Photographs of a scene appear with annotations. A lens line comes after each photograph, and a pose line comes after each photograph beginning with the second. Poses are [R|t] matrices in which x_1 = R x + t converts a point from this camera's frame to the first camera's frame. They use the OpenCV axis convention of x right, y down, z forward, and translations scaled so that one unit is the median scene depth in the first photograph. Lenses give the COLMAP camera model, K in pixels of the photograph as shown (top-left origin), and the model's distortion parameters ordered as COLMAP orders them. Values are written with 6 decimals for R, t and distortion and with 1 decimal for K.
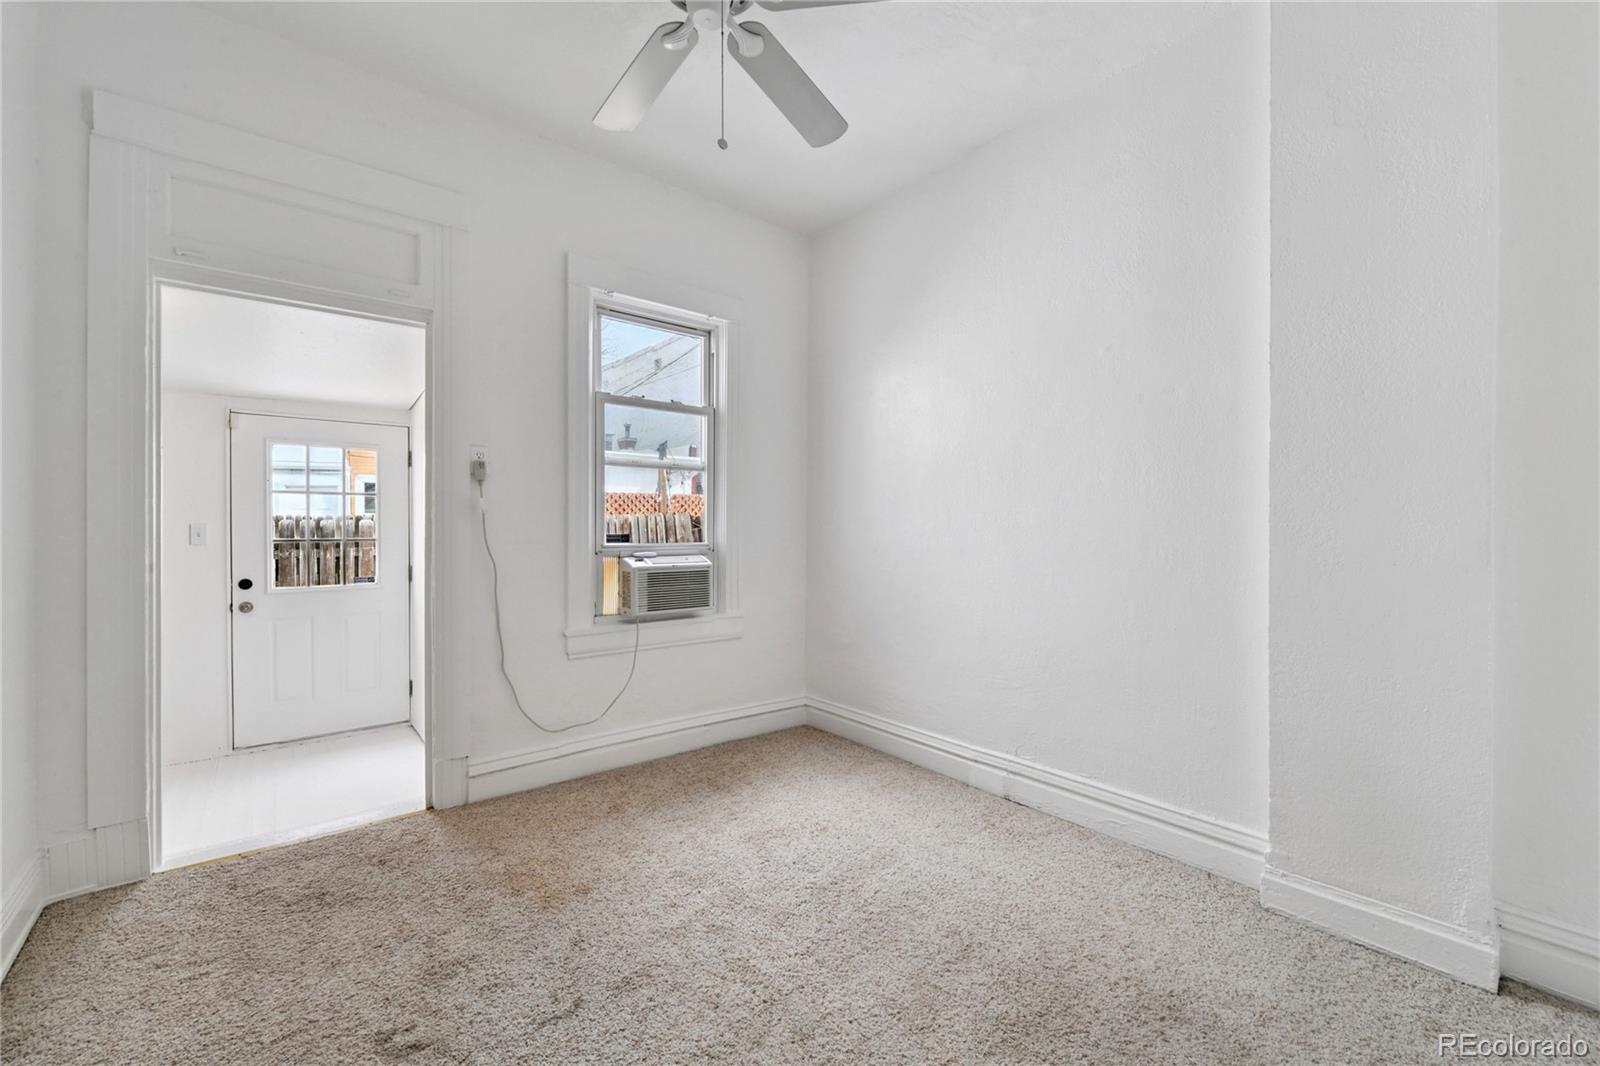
lens RADIAL K [[633.4, 0, 805.9], [0, 633.4, 532.2], [0, 0, 1]] dist [0.006974, -0.003677]
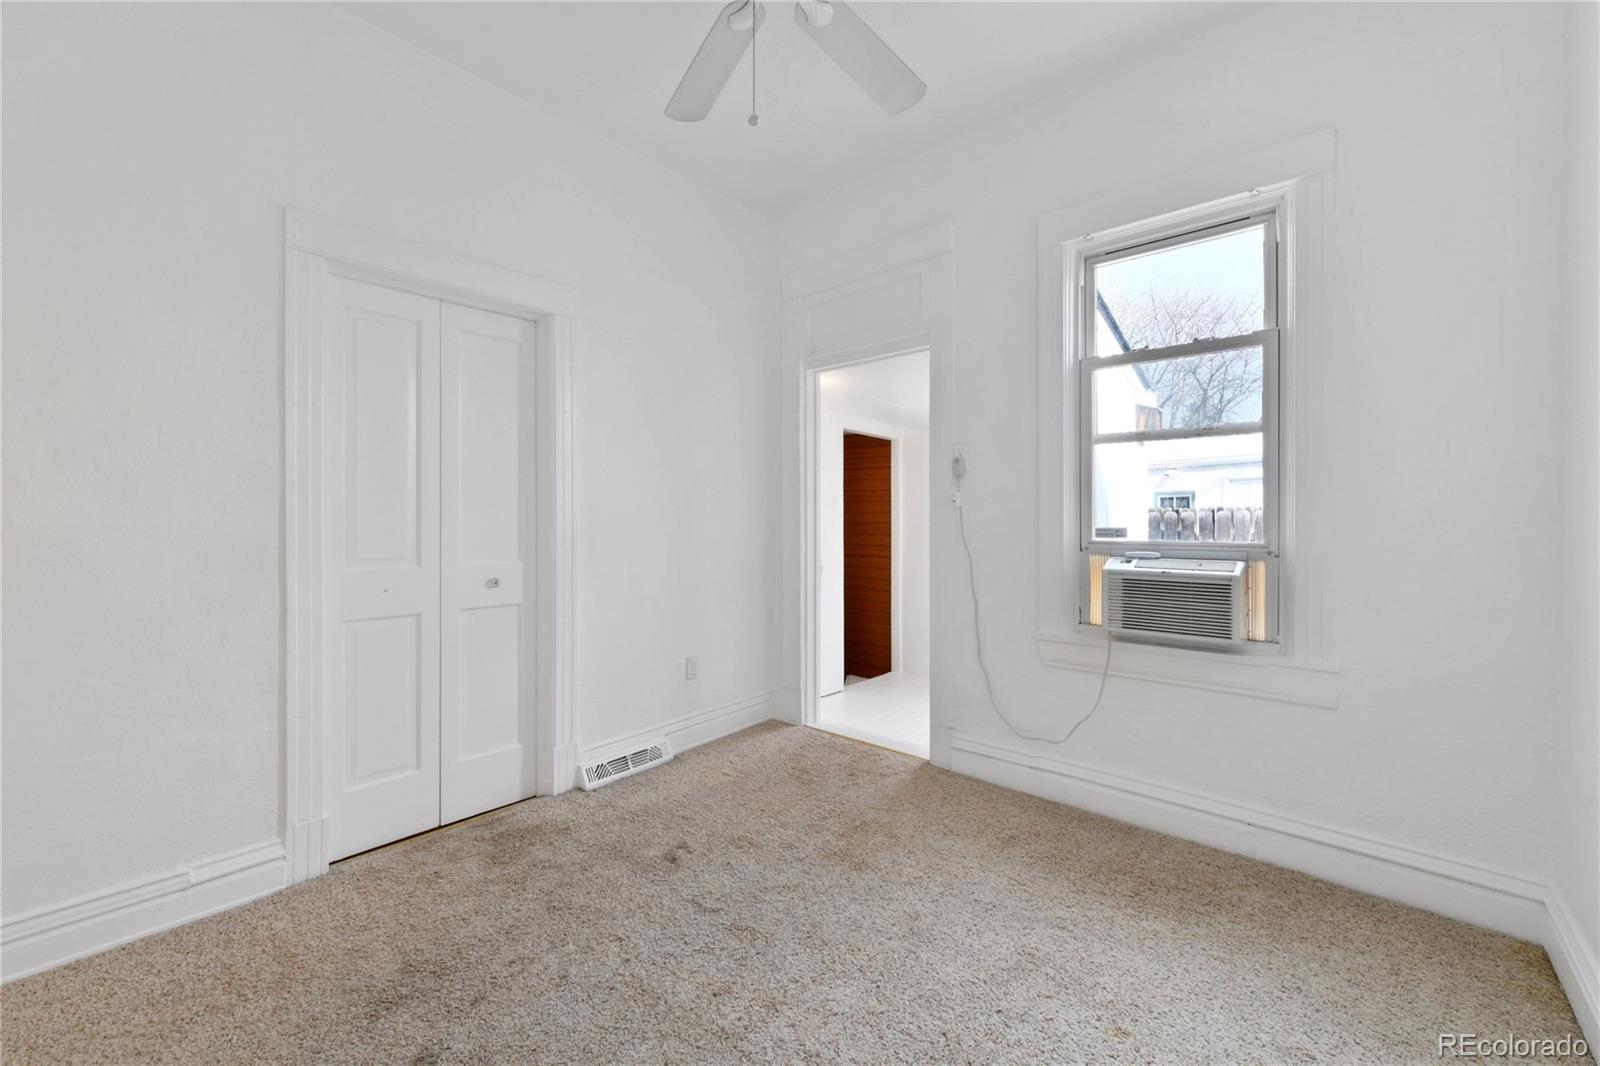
lens RADIAL K [[633.4, 0, 795.2], [0, 633.4, 520.5], [0, 0, 1]] dist [0.006974, -0.003677]
pose [[0.180326, 0.002264, -0.983604, 0.437594], [-0.005760, 0.999983, 0.001245, -0.004372], [0.983590, 0.005441, 0.180336, 0.470294]]
